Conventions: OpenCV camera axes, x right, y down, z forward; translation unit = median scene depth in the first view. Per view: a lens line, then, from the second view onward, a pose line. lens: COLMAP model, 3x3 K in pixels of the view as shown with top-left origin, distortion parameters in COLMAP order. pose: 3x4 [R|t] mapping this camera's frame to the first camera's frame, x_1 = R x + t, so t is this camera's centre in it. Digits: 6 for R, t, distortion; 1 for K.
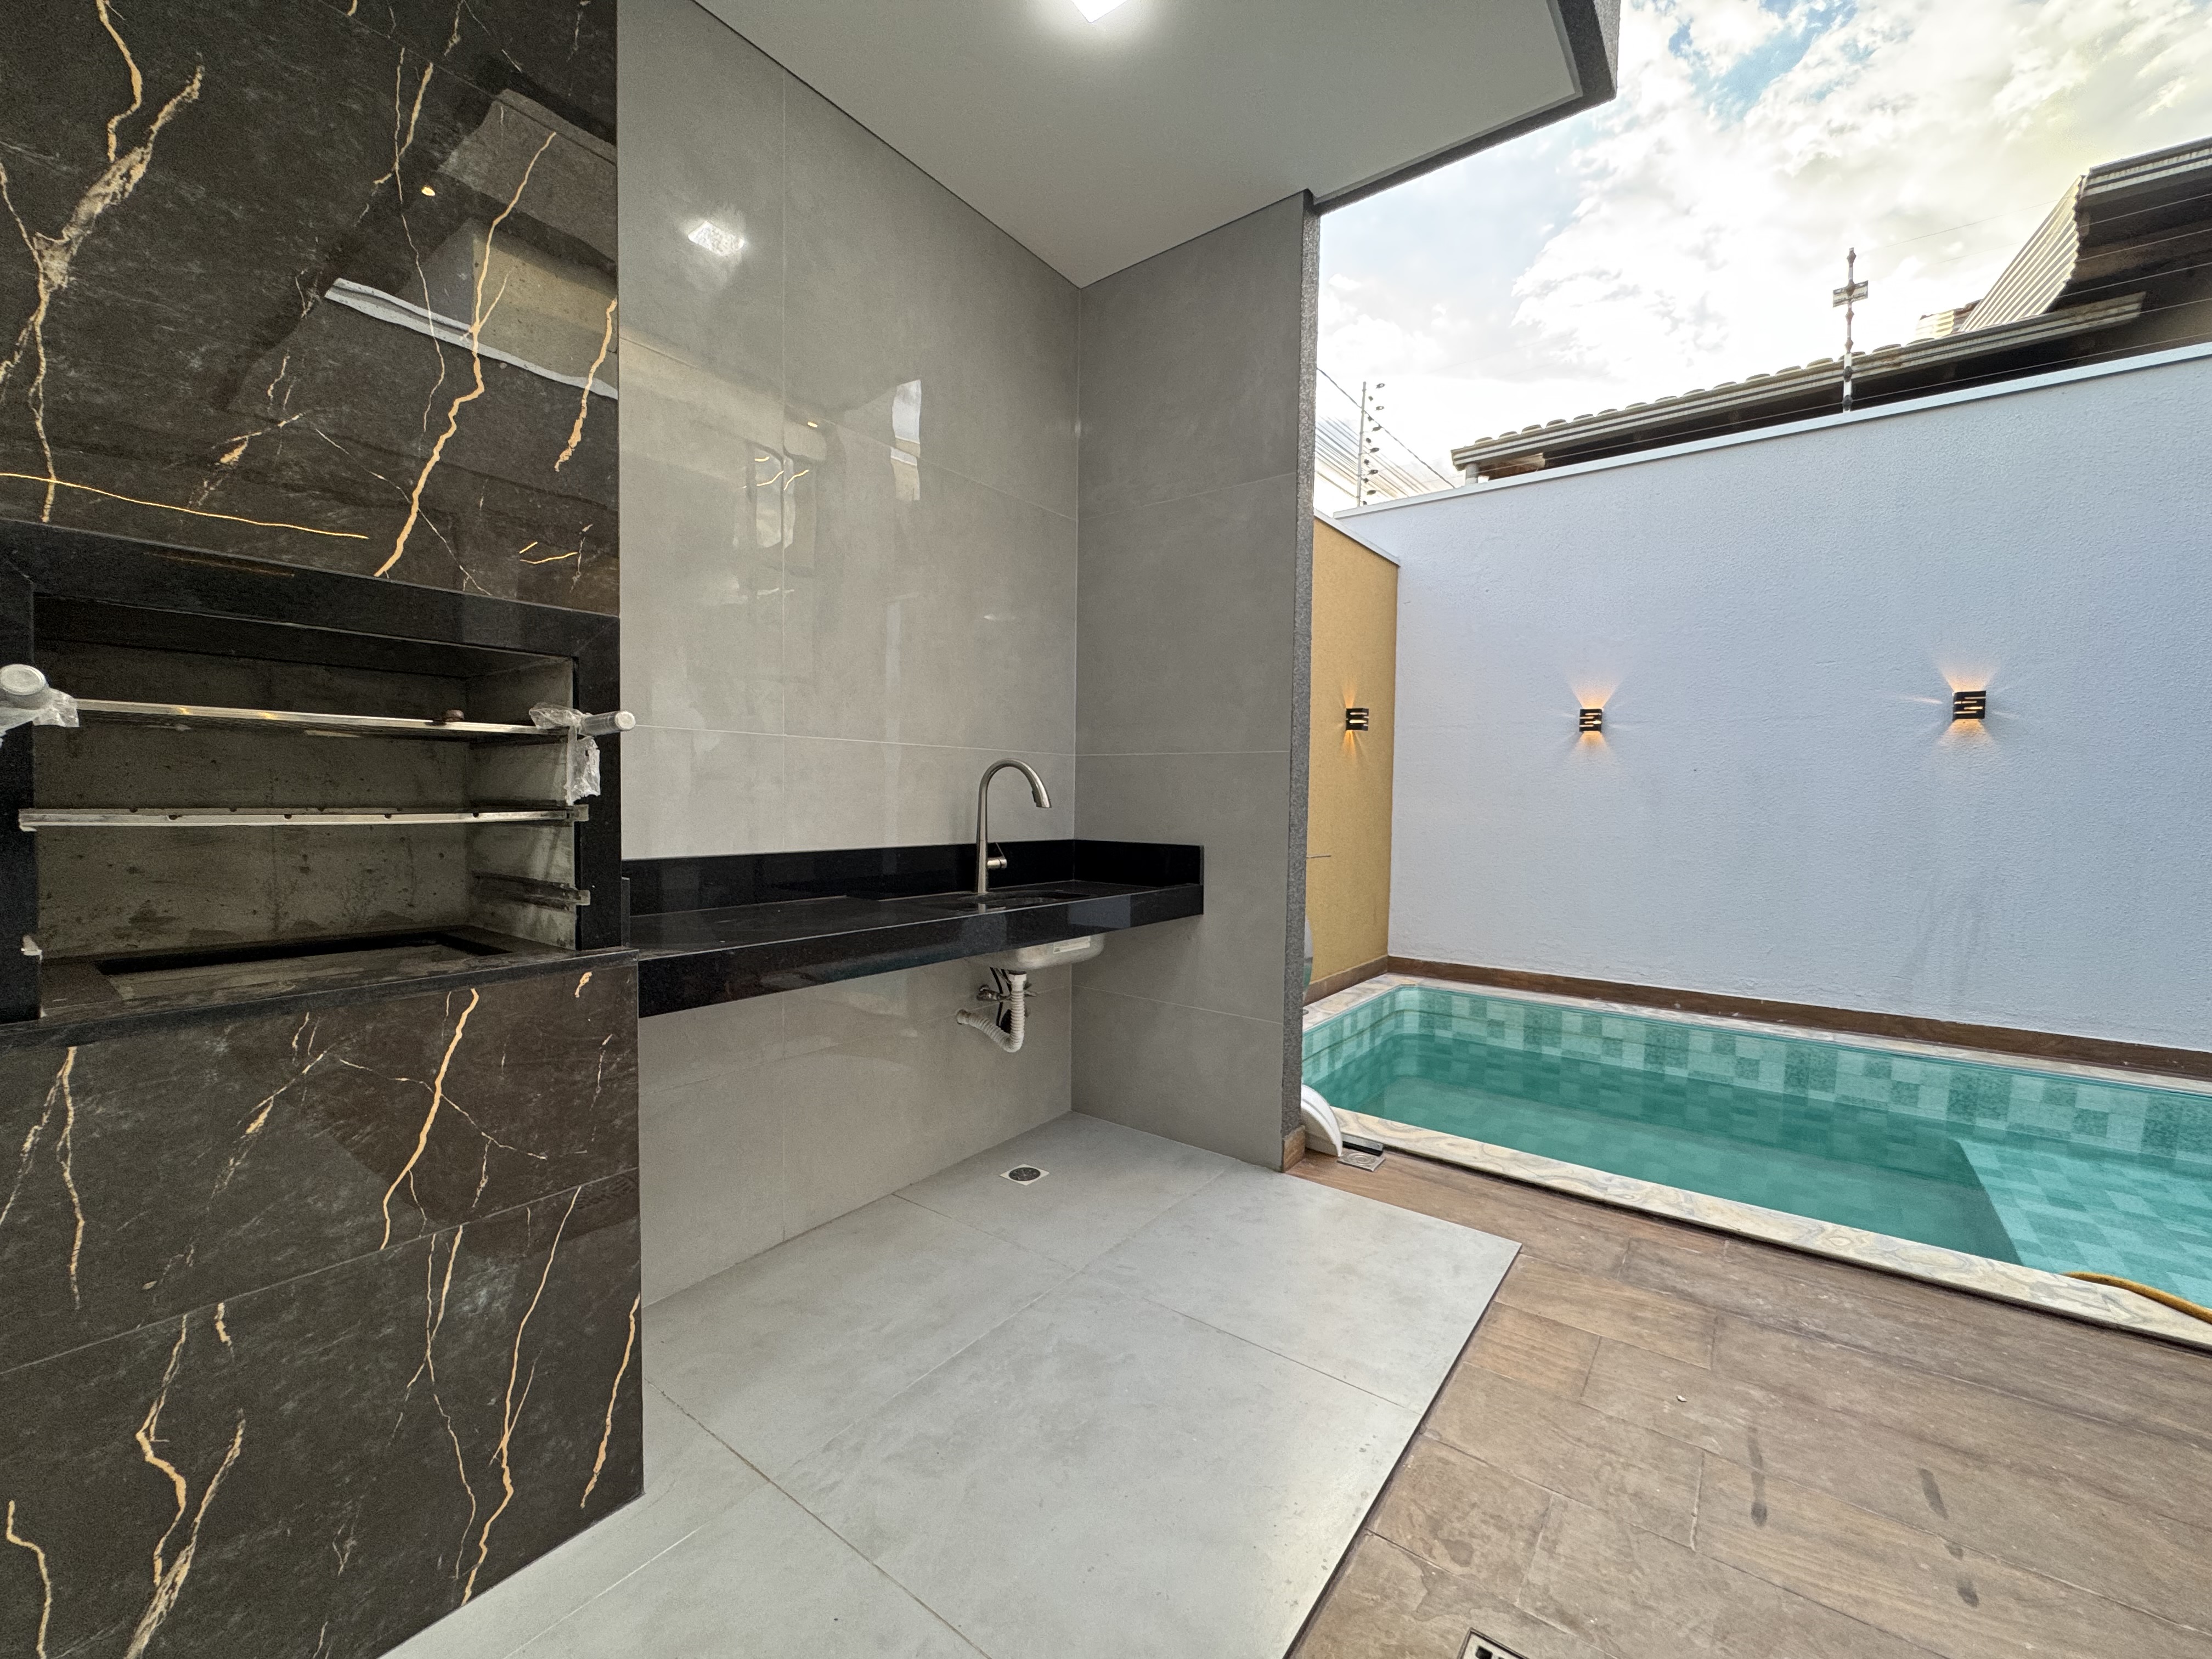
lens RADIAL K [[883.6, 0, 1101.5], [0, 883.6, 831.0], [0, 0, 1]] dist [-0.000447, -0.000068]
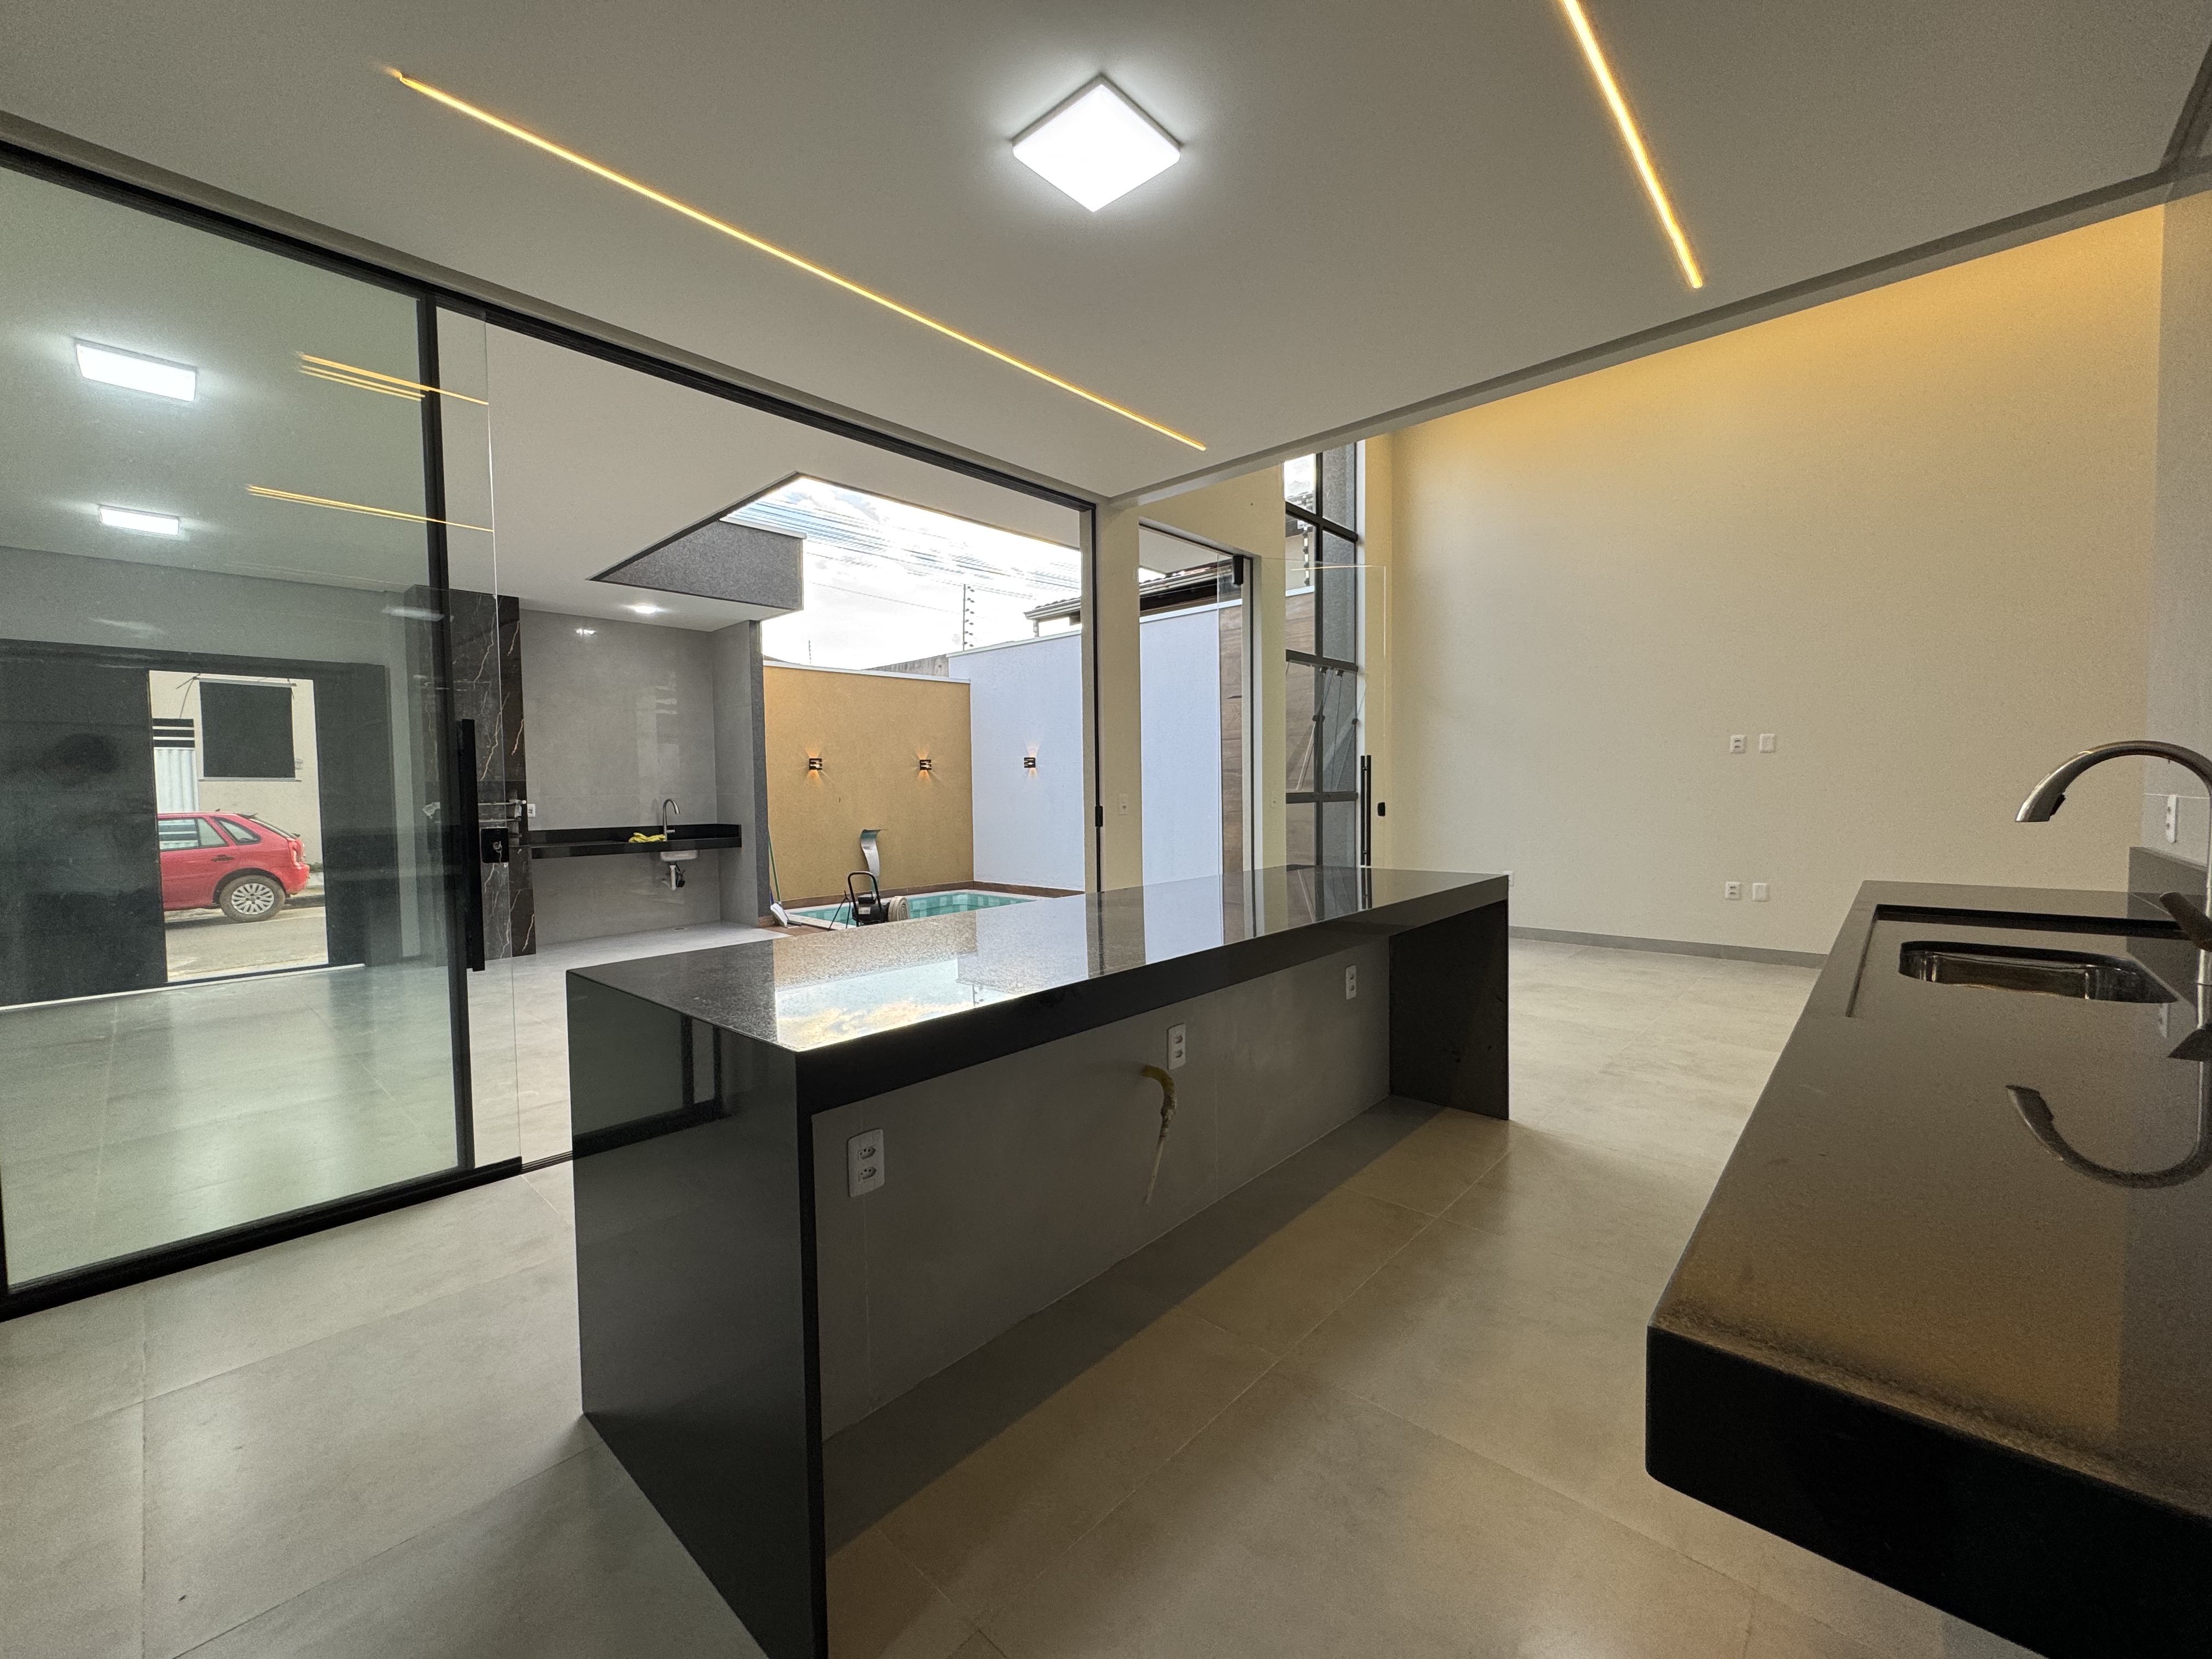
lens RADIAL K [[883.6, 0, 1101.5], [0, 883.6, 831.0], [0, 0, 1]] dist [-0.000447, -0.000068]
pose [[0.995262, -0.023276, -0.094406, 1.648596], [0.024014, 0.999689, 0.006685, 0.048328], [0.094221, -0.008920, 0.995511, -1.920893]]
